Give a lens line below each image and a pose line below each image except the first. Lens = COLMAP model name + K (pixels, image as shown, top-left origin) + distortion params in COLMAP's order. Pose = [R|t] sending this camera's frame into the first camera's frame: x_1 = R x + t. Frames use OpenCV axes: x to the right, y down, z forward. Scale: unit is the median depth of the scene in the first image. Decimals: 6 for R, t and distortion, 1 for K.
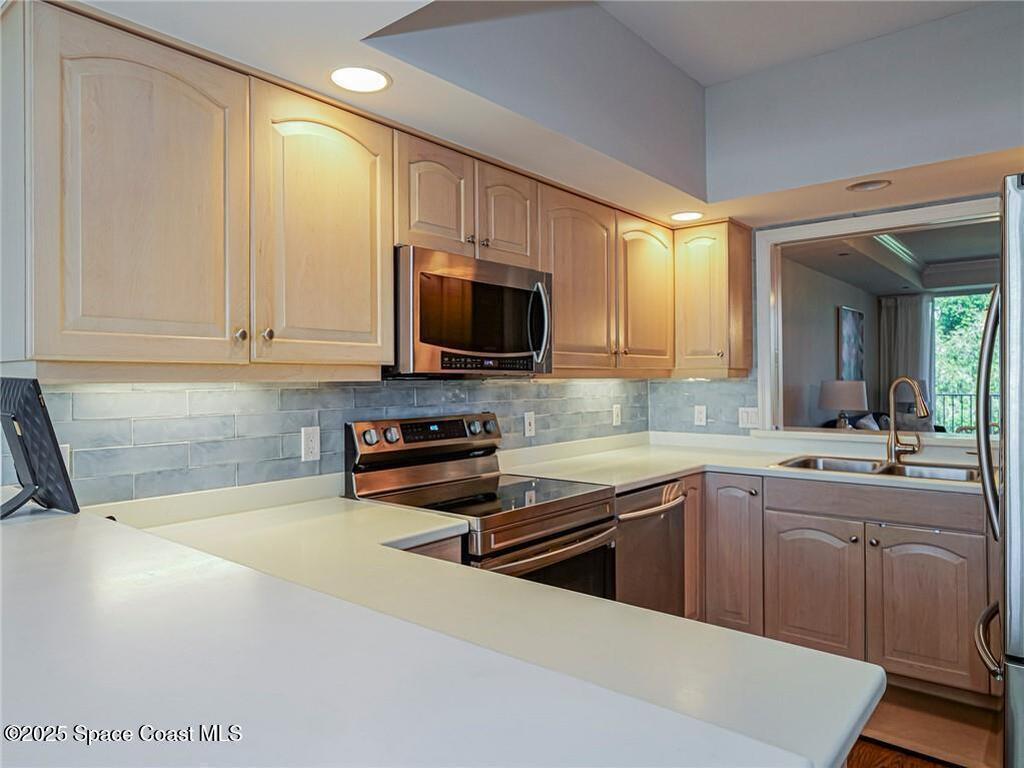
lens RADIAL K [[663.9, 0, 511.7], [0, 663.9, 381.7], [0, 0, 1]] dist [-0.003192, -0.009018]
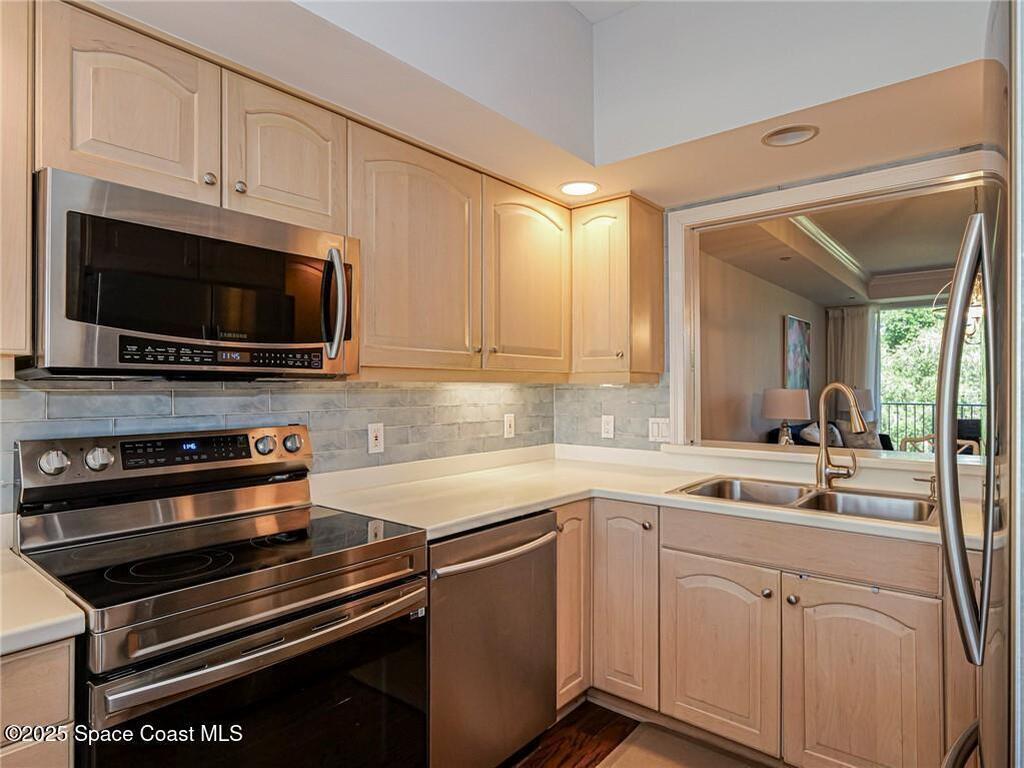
lens RADIAL K [[589.6, 0, 511.4], [0, 589.6, 386.4], [0, 0, 1]] dist [-0.004638, -0.000605]
pose [[0.999954, 0.006695, 0.006809, 0.190622], [-0.006663, 0.999967, -0.004643, 0.003192], [-0.006839, 0.004597, 0.999966, 0.284627]]
